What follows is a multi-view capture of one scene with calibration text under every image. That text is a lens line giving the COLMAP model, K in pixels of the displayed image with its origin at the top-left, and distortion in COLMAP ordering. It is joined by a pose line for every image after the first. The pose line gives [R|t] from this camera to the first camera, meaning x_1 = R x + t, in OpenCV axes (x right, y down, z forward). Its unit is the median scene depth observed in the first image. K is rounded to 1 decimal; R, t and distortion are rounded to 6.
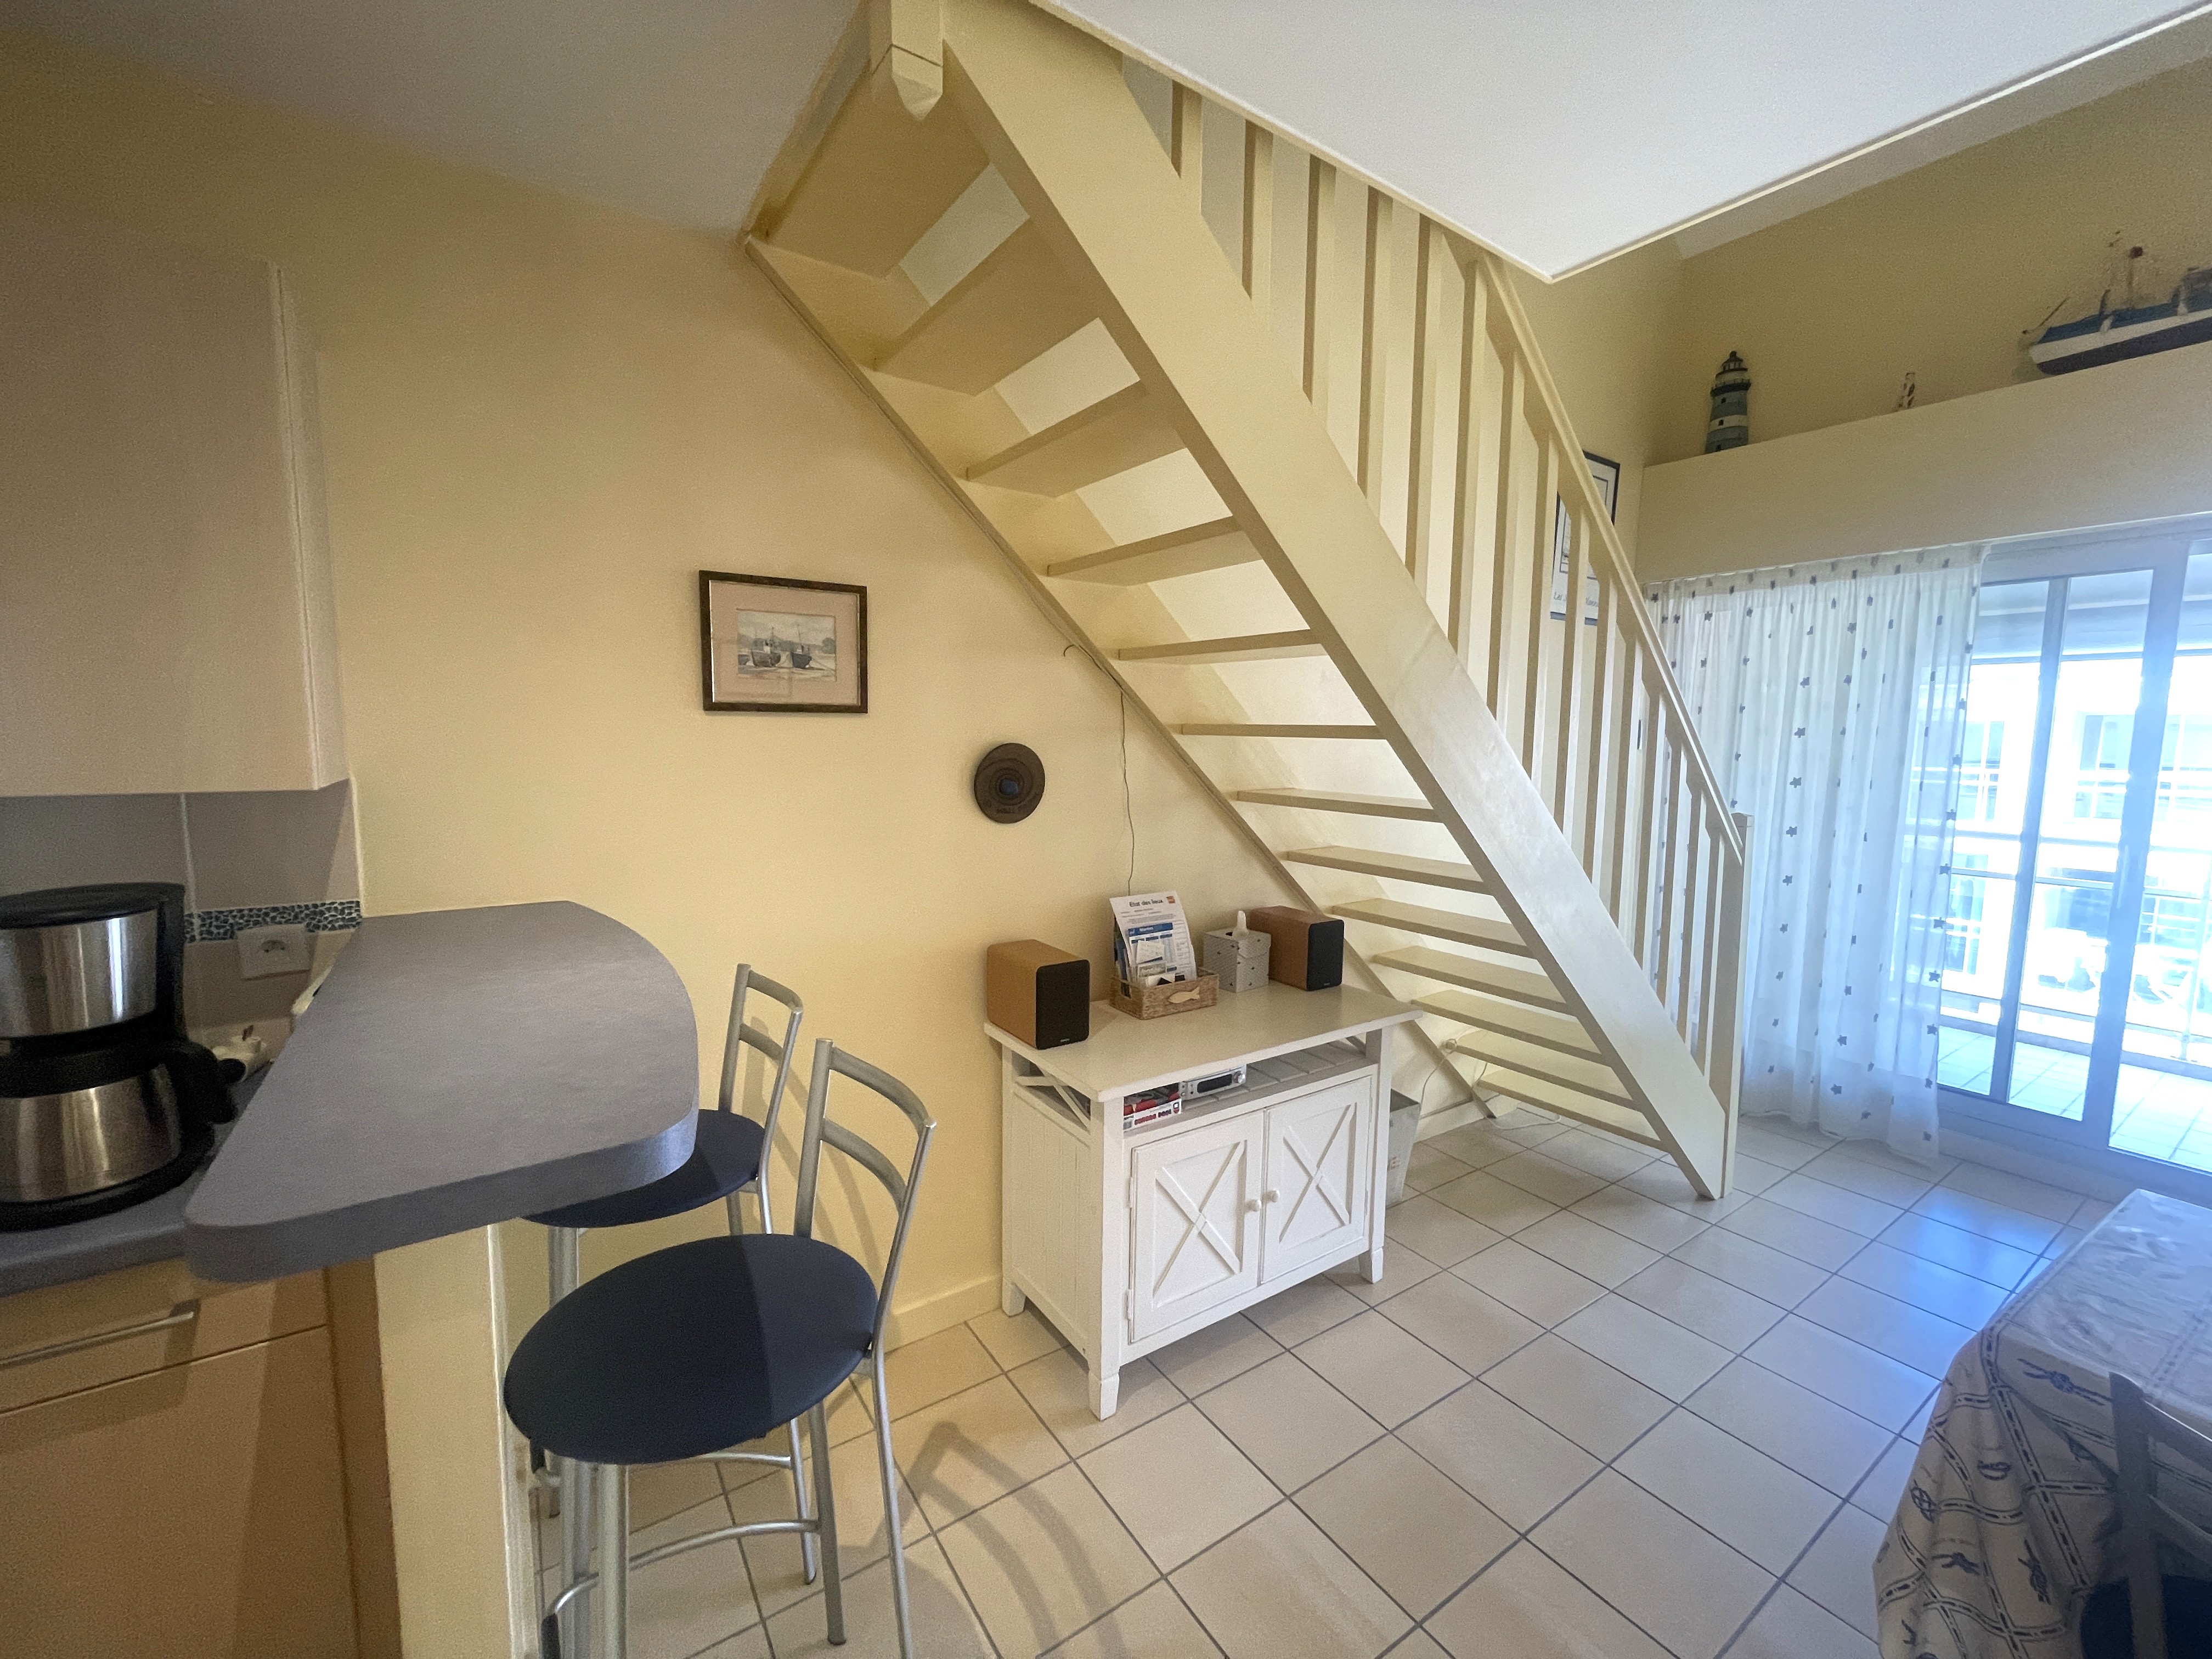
lens RADIAL K [[901.5, 0, 1104.4], [0, 901.5, 828.6], [0, 0, 1]] dist [-0.002150, 0.000175]
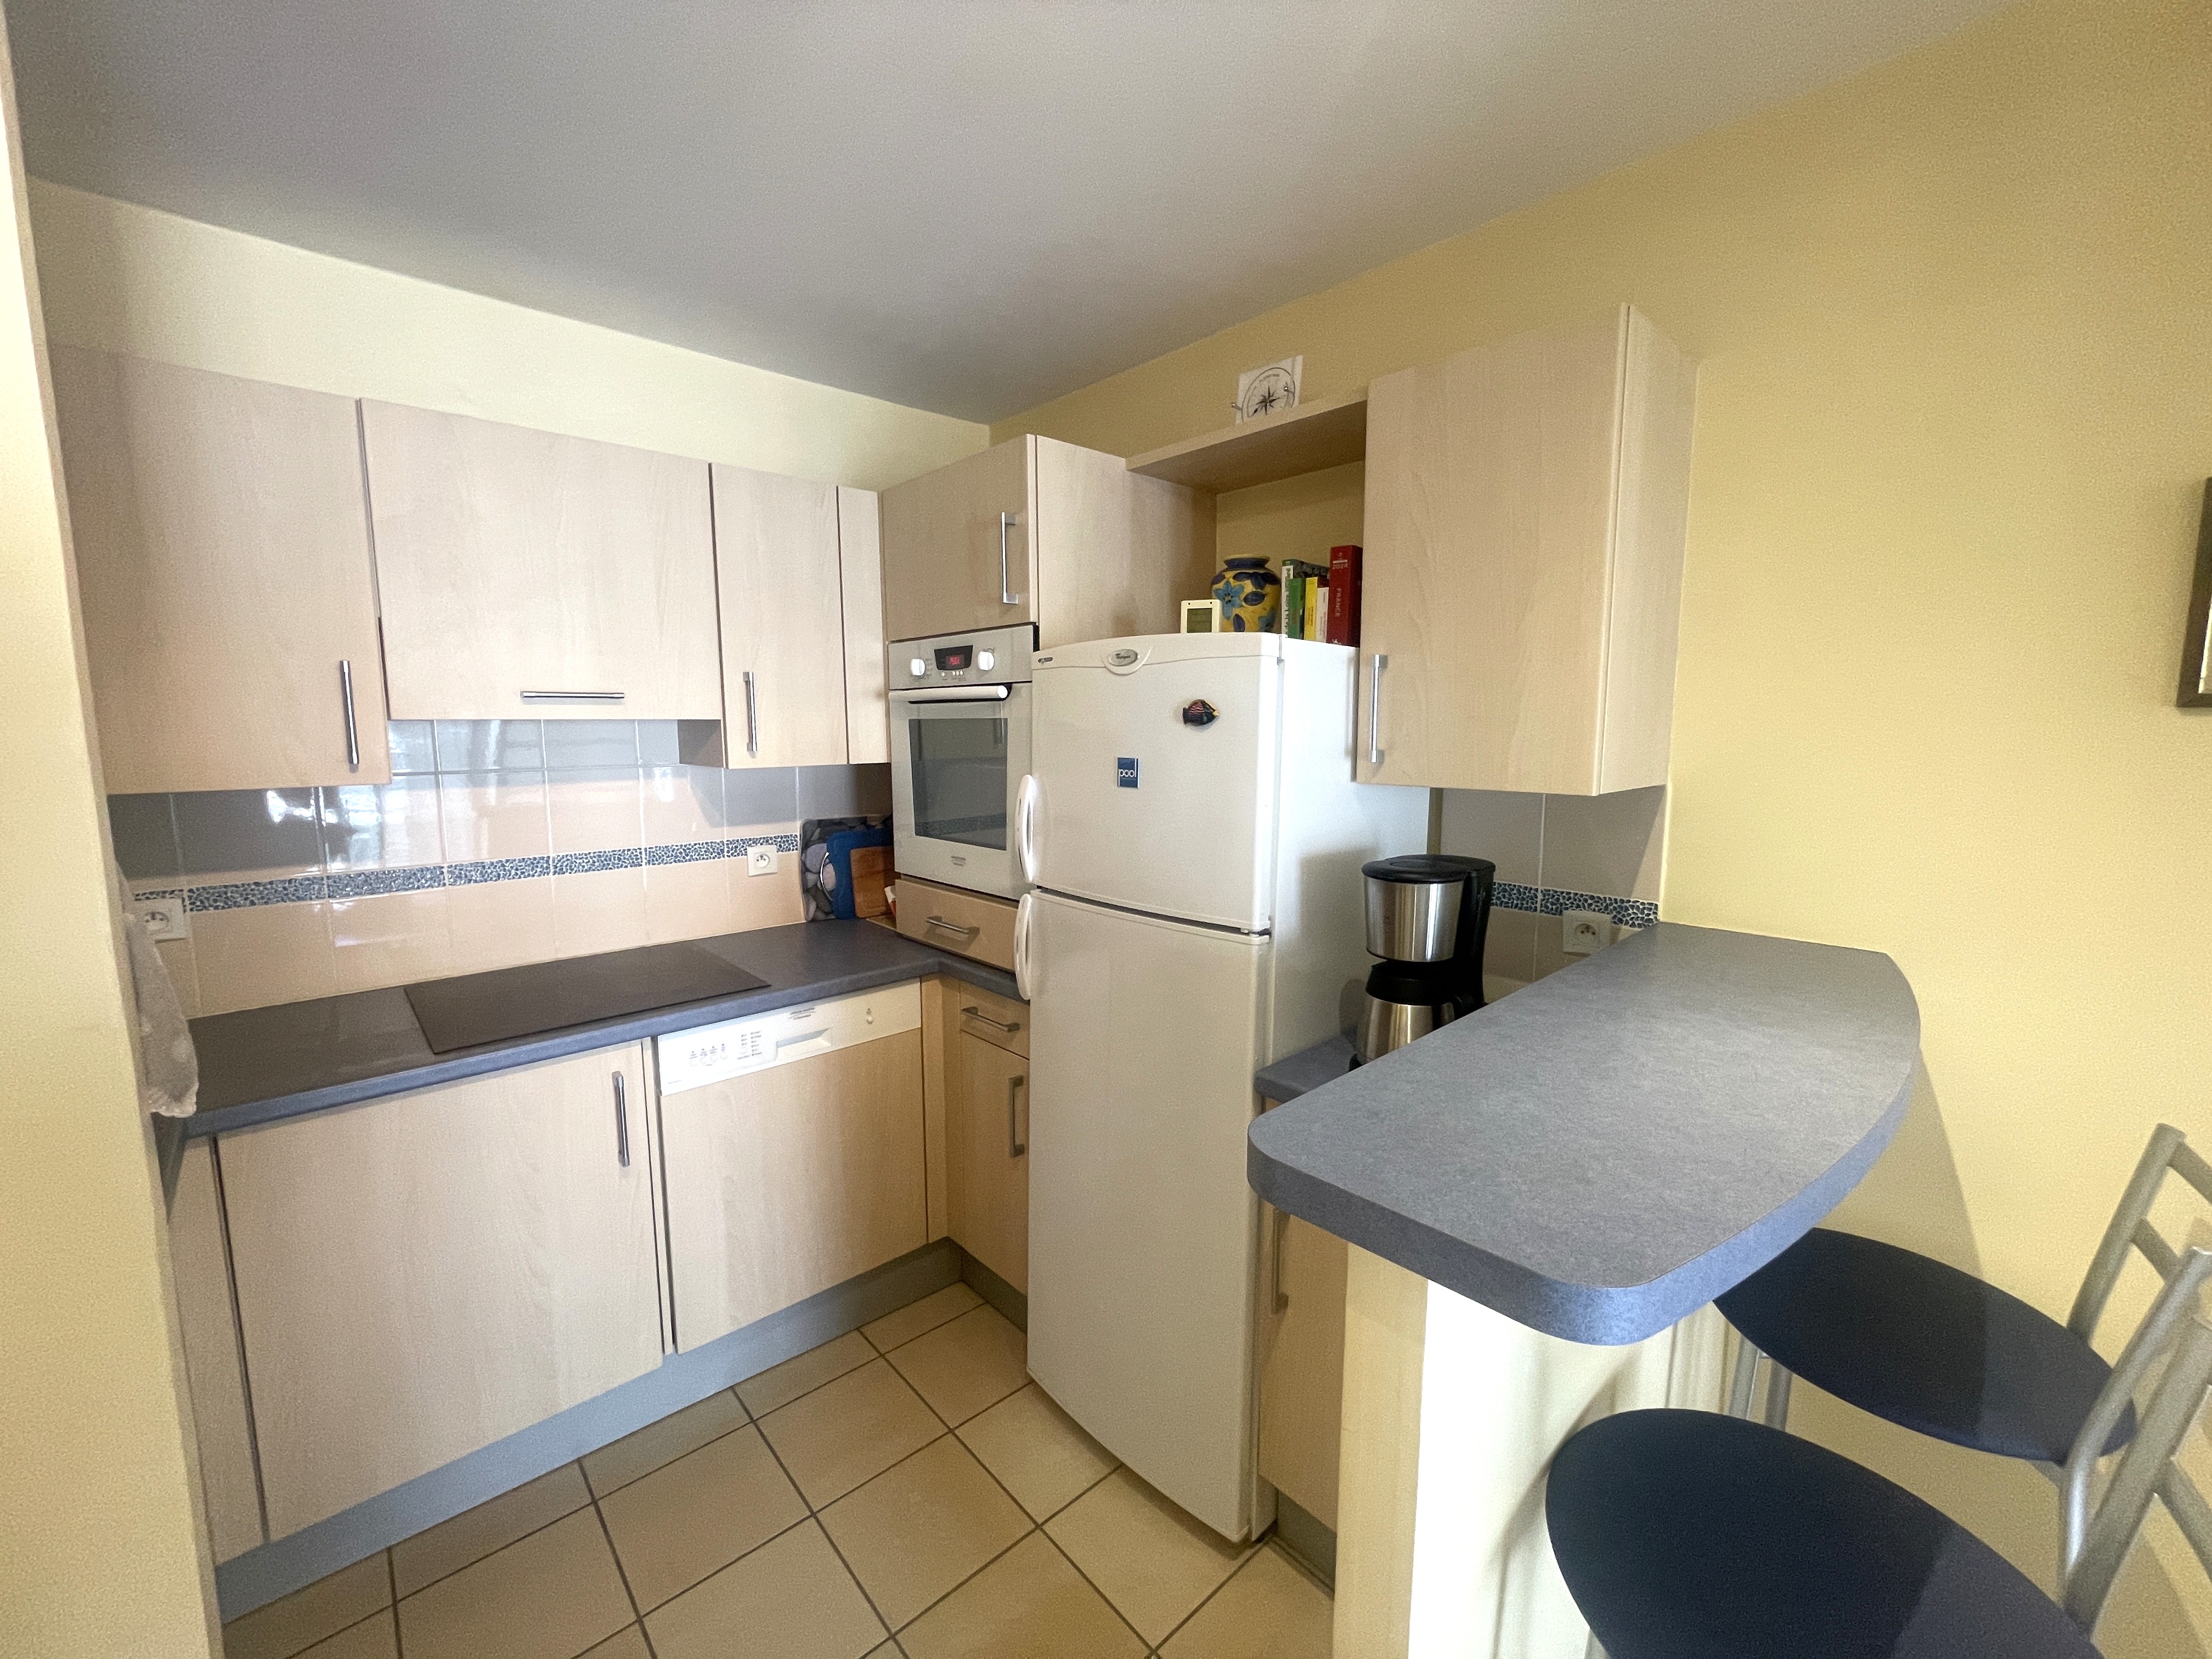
lens RADIAL K [[901.5, 0, 1100.9], [0, 901.5, 826.9], [0, 0, 1]] dist [-0.002150, 0.000175]
pose [[0.141181, 0.108160, -0.984058, 0.051846], [-0.100533, 0.990442, 0.094439, -0.025765], [0.984866, 0.085597, 0.150706, 0.138359]]
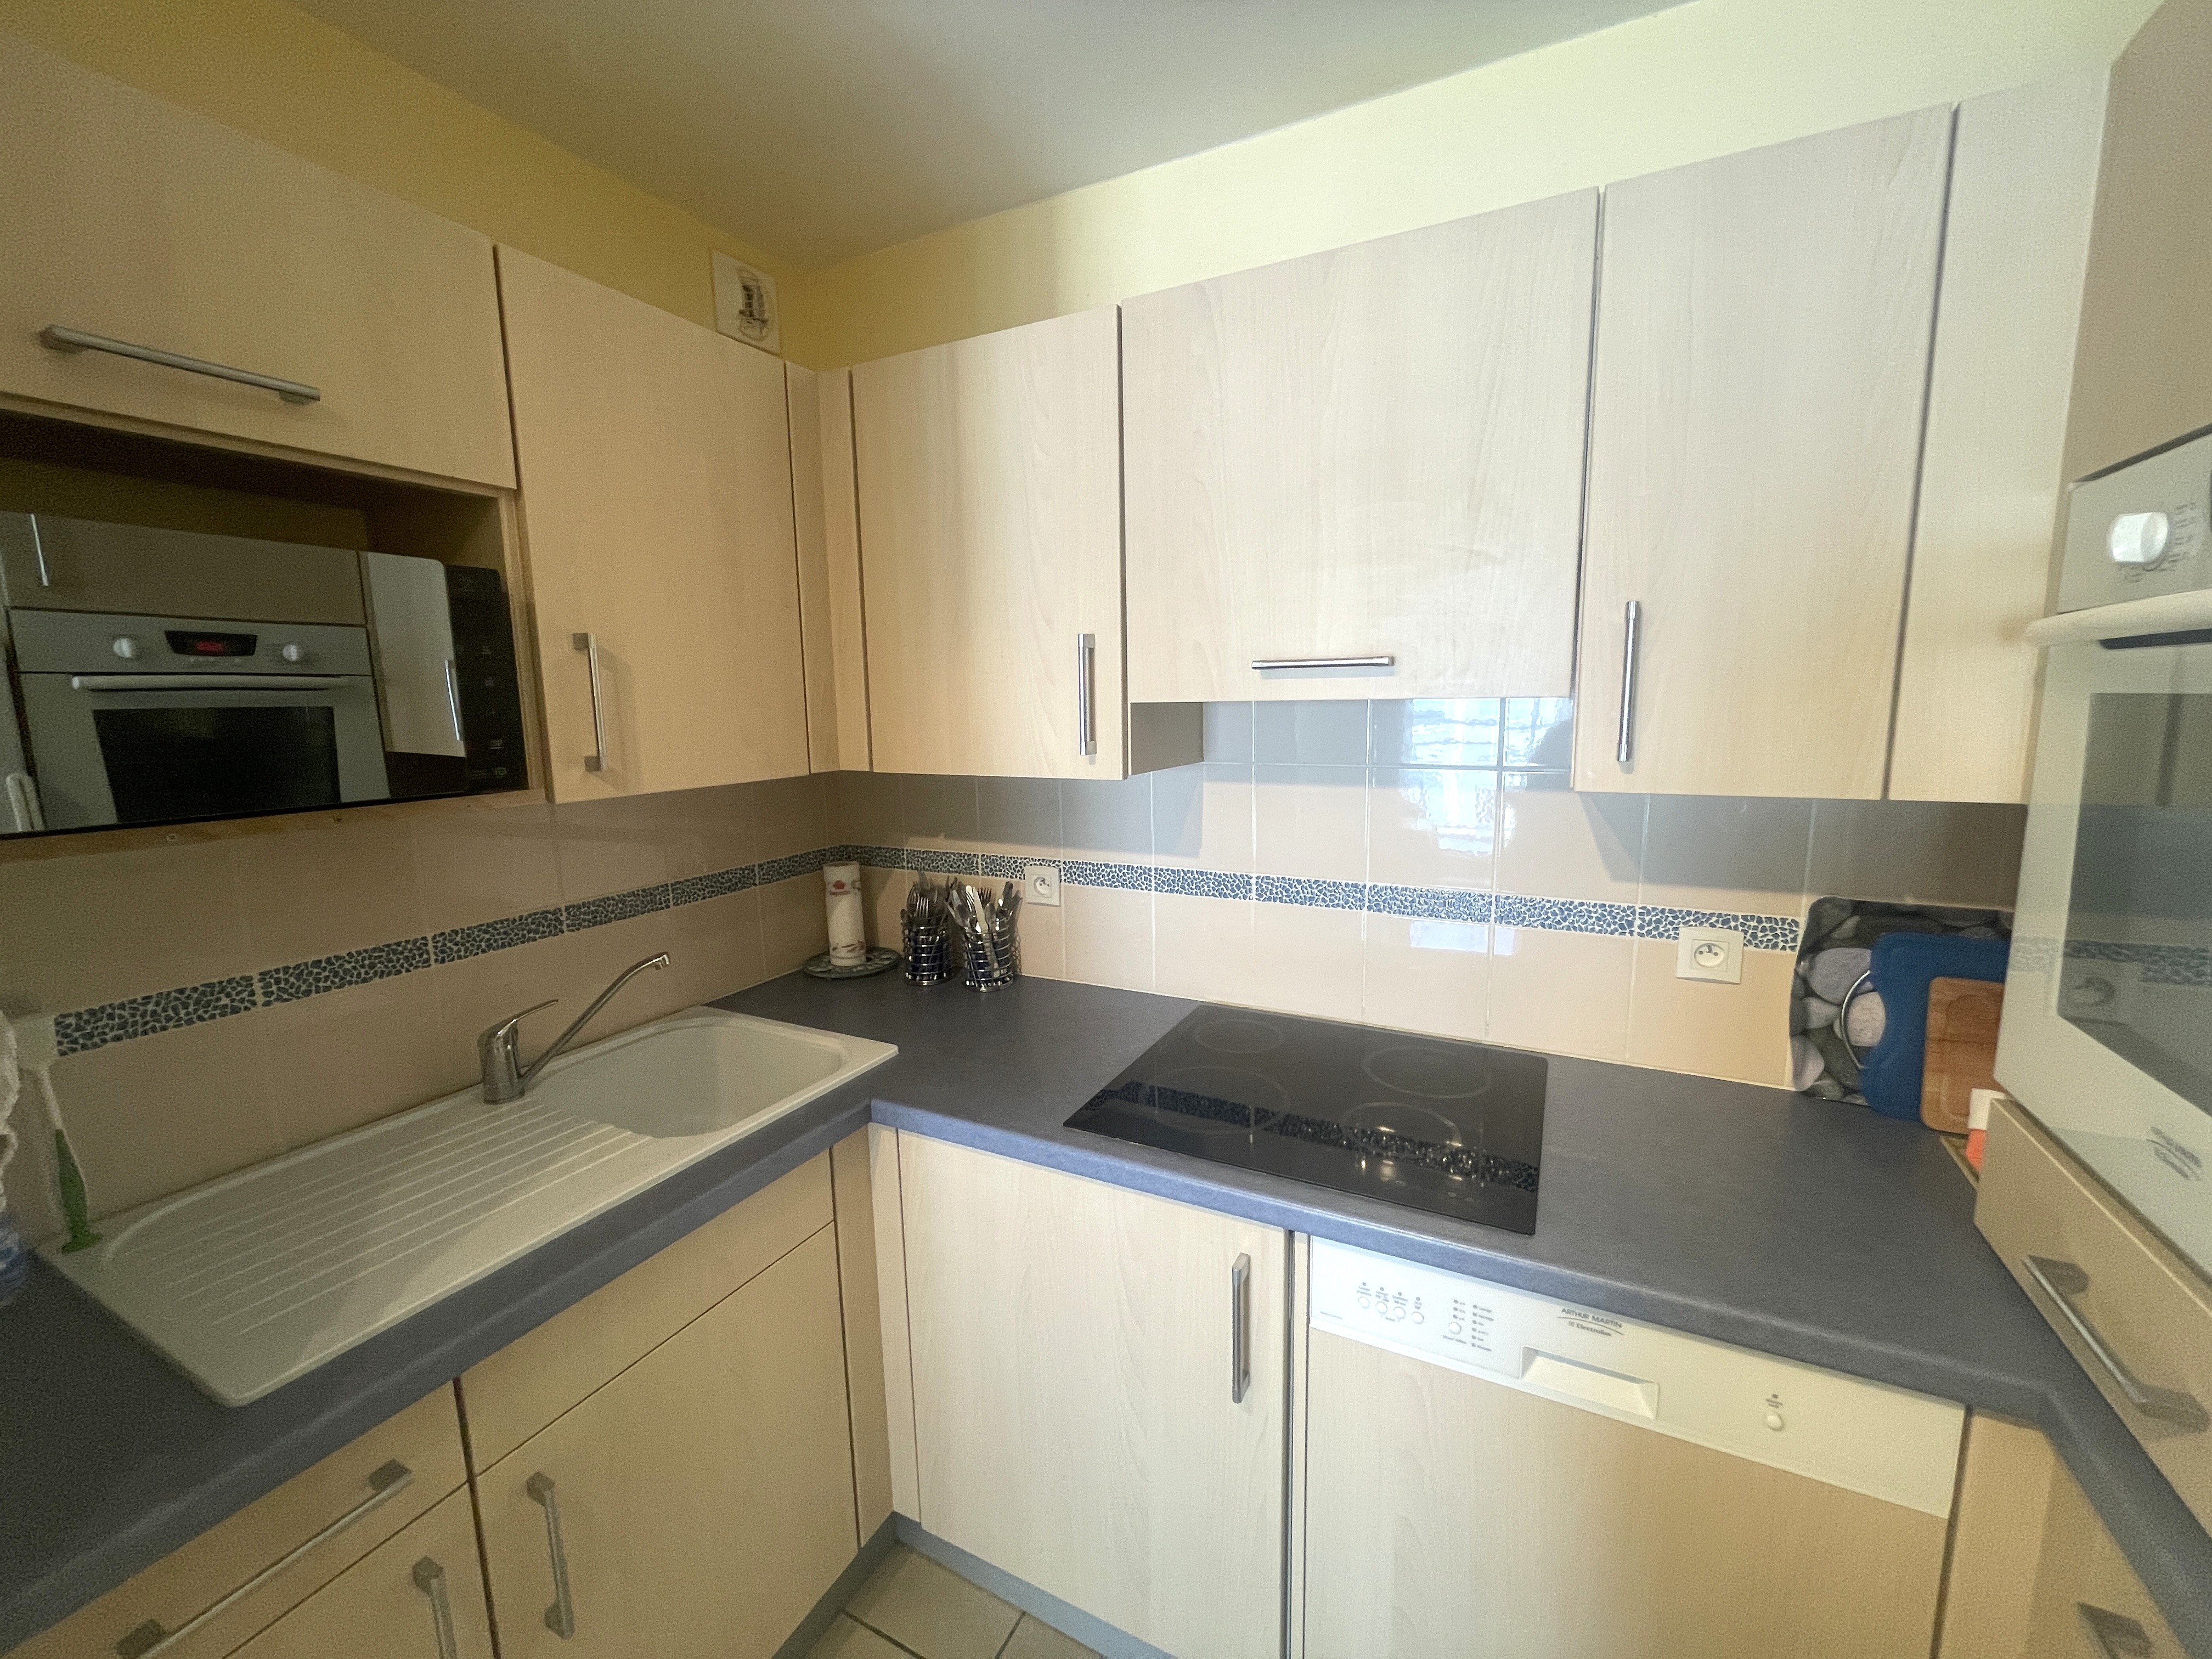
lens RADIAL K [[901.5, 0, 1094.7], [0, 901.5, 828.0], [0, 0, 1]] dist [-0.002150, 0.000175]
pose [[-0.880698, 0.080666, -0.466760, -0.443007], [-0.036186, 0.971056, 0.236096, -0.045423], [0.472294, 0.224820, -0.852288, 0.194064]]
